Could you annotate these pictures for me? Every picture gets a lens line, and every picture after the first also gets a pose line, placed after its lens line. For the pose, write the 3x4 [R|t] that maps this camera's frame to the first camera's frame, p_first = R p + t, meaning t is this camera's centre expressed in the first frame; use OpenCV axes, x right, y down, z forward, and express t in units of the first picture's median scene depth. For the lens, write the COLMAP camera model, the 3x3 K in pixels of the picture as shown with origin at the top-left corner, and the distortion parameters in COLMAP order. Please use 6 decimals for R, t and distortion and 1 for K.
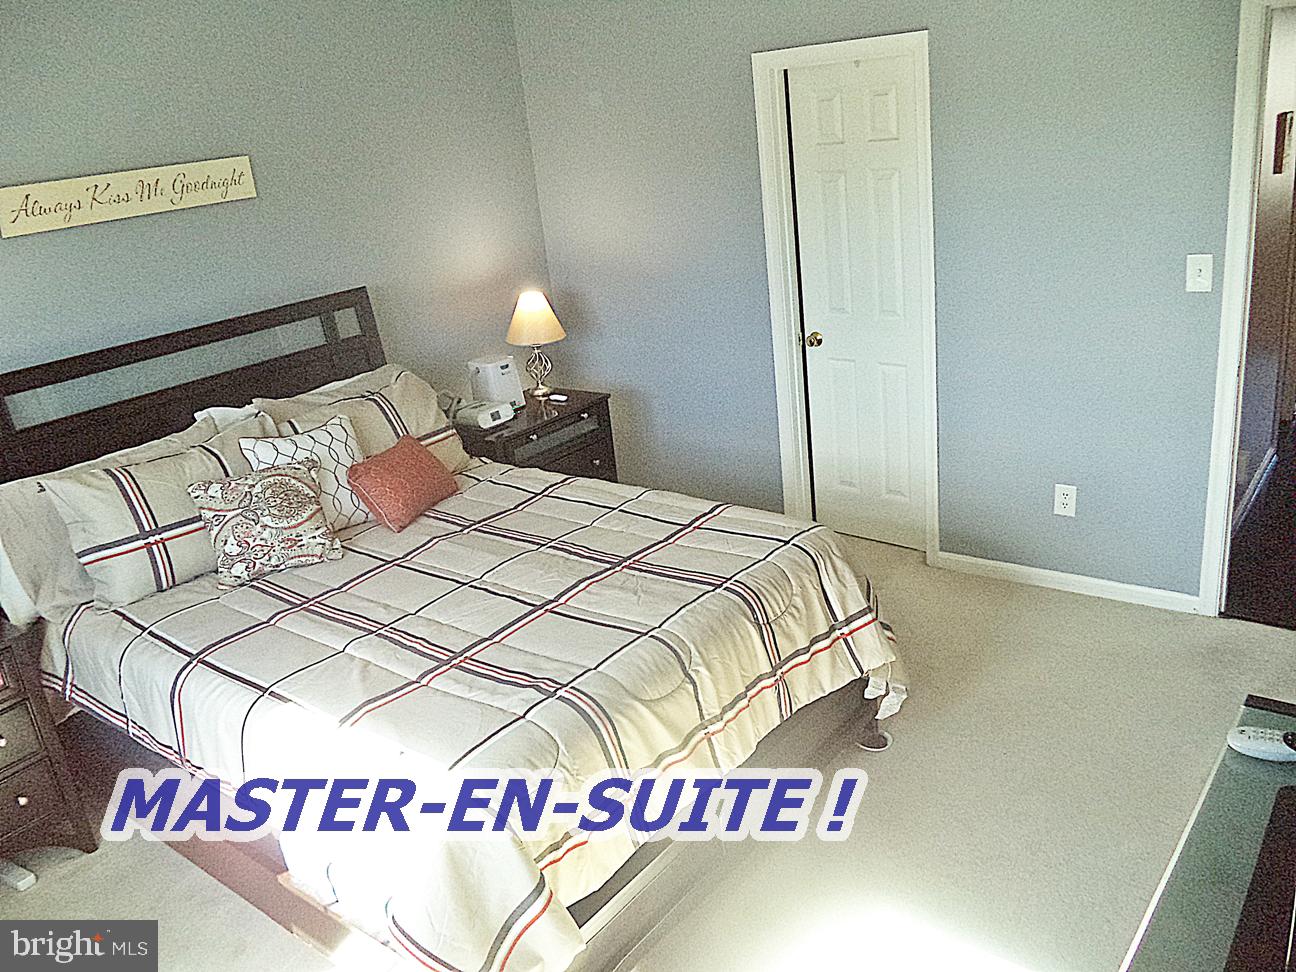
lens RADIAL K [[1055.0, 0, 644.5], [0, 1055.0, 476.2], [0, 0, 1]] dist [-0.016868, -0.030649]
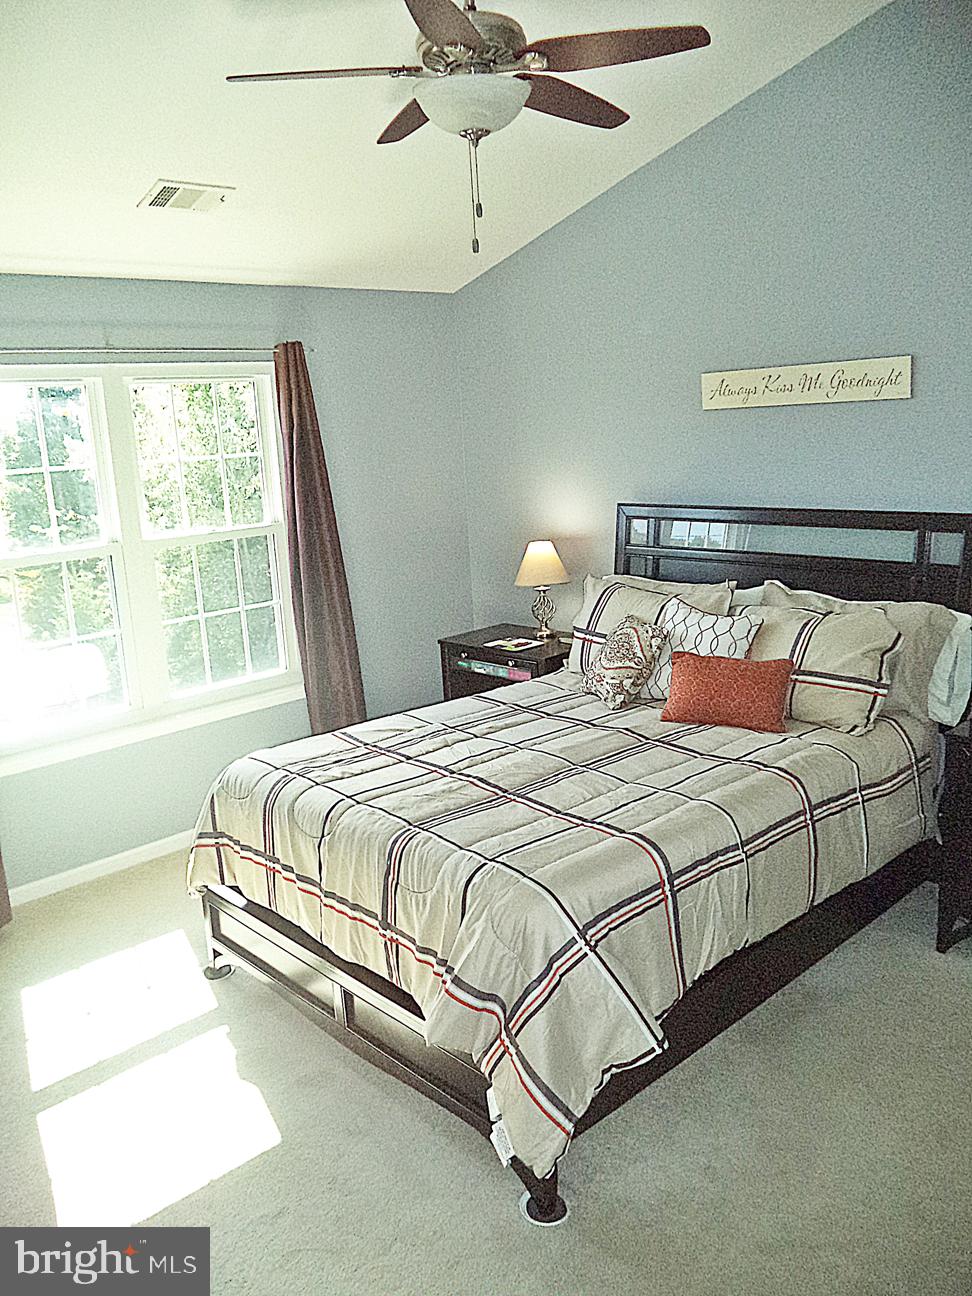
lens RADIAL K [[1055.0, 0, 492.1], [0, 1055.0, 648.6], [0, 0, 1]] dist [-0.016868, -0.030649]
pose [[-0.158070, 0.320336, -0.934023, 0.777804], [-0.256328, 0.900176, 0.352108, -0.348681], [0.953578, 0.295073, -0.060180, 0.881331]]
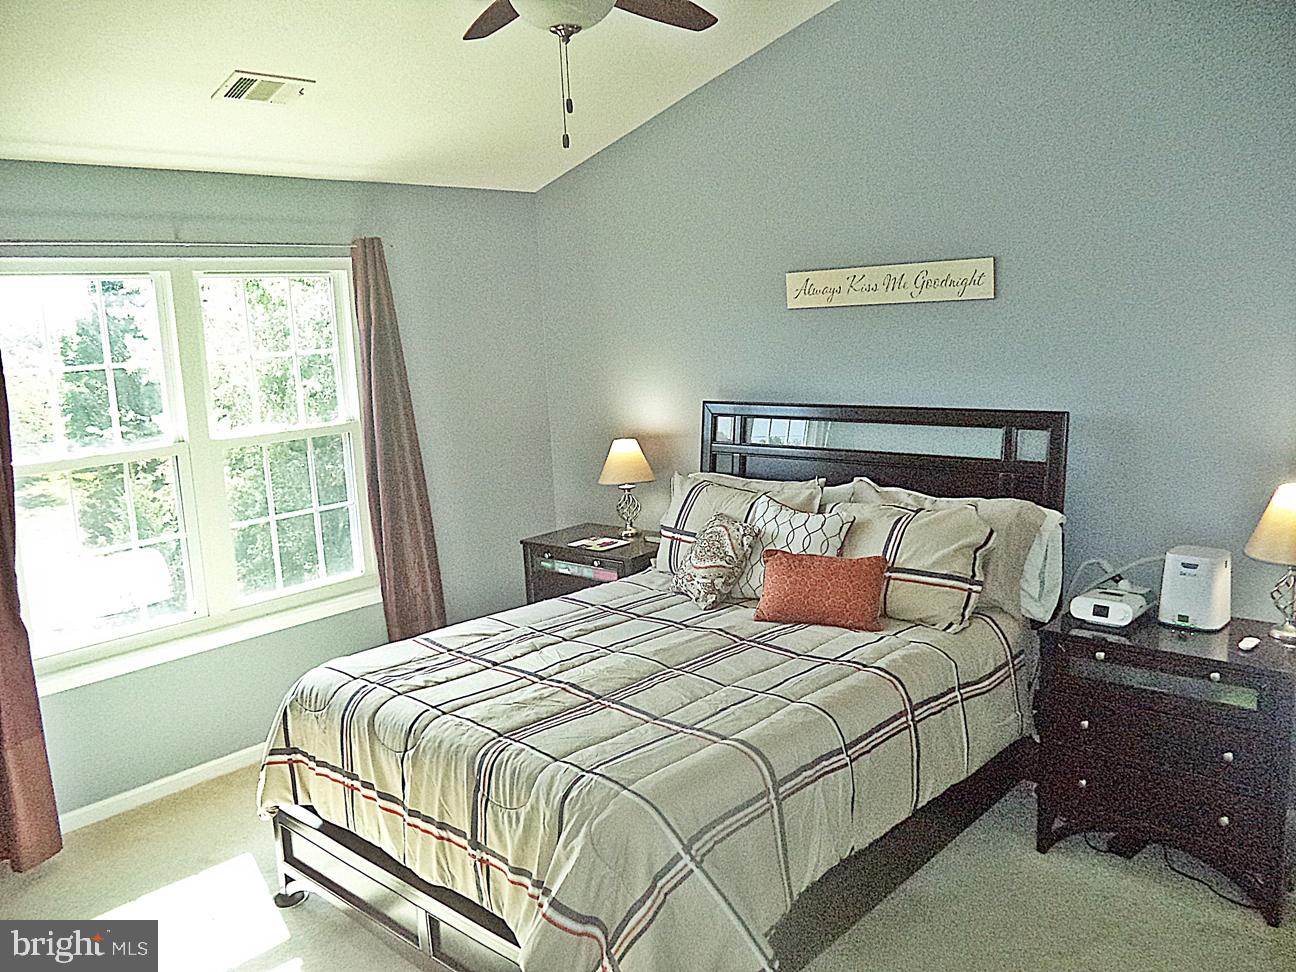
lens RADIAL K [[1055.0, 0, 651.0], [0, 1055.0, 480.7], [0, 0, 1]] dist [-0.016868, -0.030649]
pose [[-0.079085, 0.259278, -0.962559, 0.754746], [-0.275783, 0.922207, 0.271067, -0.333809], [0.957961, 0.286895, -0.001428, 0.864535]]
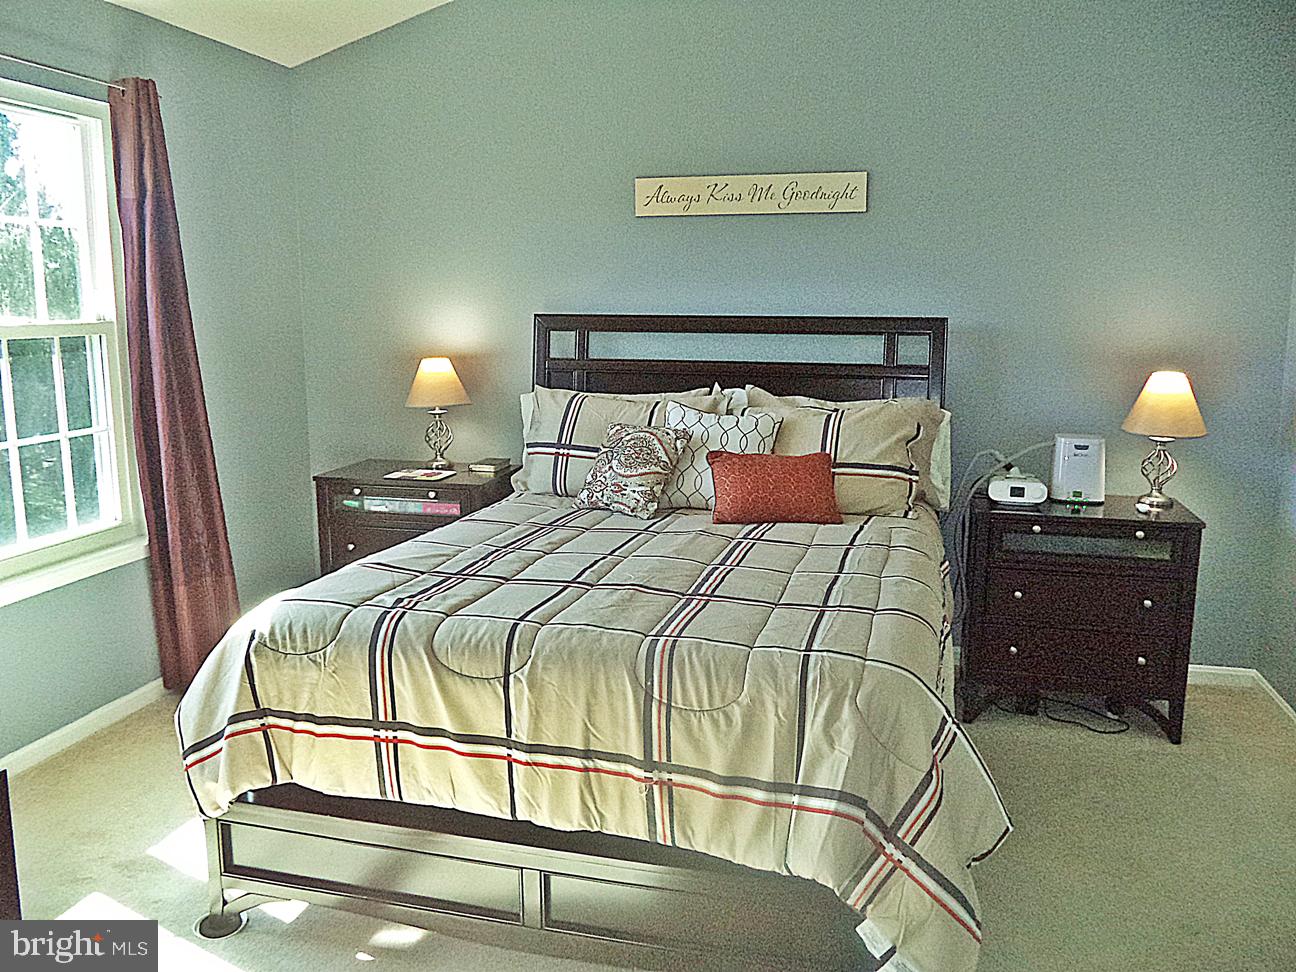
lens RADIAL K [[1055.0, 0, 651.1], [0, 1055.0, 482.7], [0, 0, 1]] dist [-0.016868, -0.030649]
pose [[0.393822, 0.258901, -0.881972, 0.610382], [-0.344912, 0.931024, 0.119288, -0.080858], [0.852021, 0.257225, 0.455956, 0.487930]]
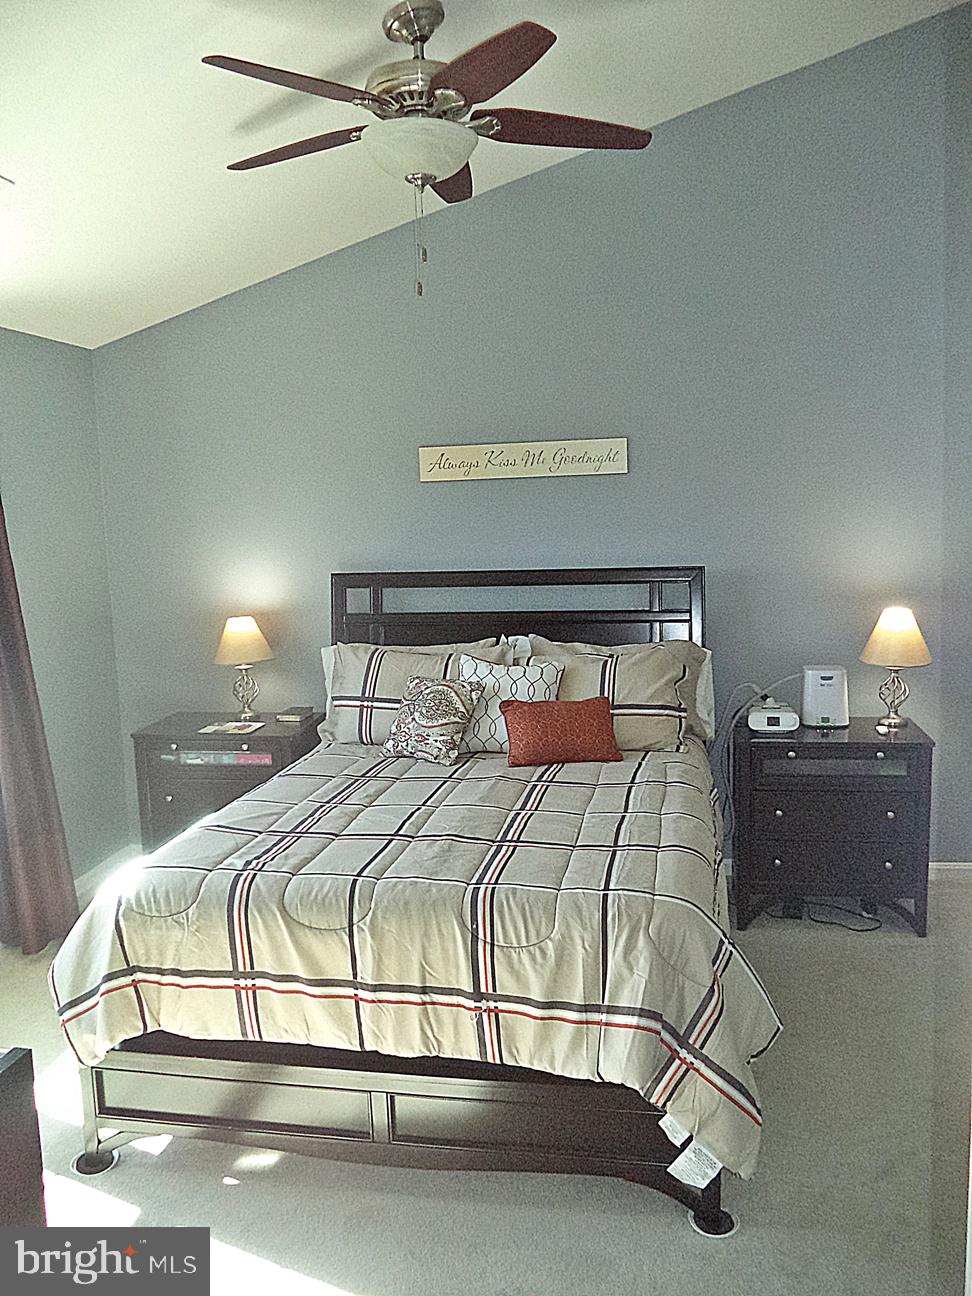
lens RADIAL K [[1055.0, 0, 492.9], [0, 1055.0, 649.9], [0, 0, 1]] dist [-0.016868, -0.030649]
pose [[0.466953, 0.211008, -0.858738, 0.688958], [-0.308372, 0.949008, 0.065507, -0.131445], [0.828771, 0.234222, 0.508211, 0.392007]]
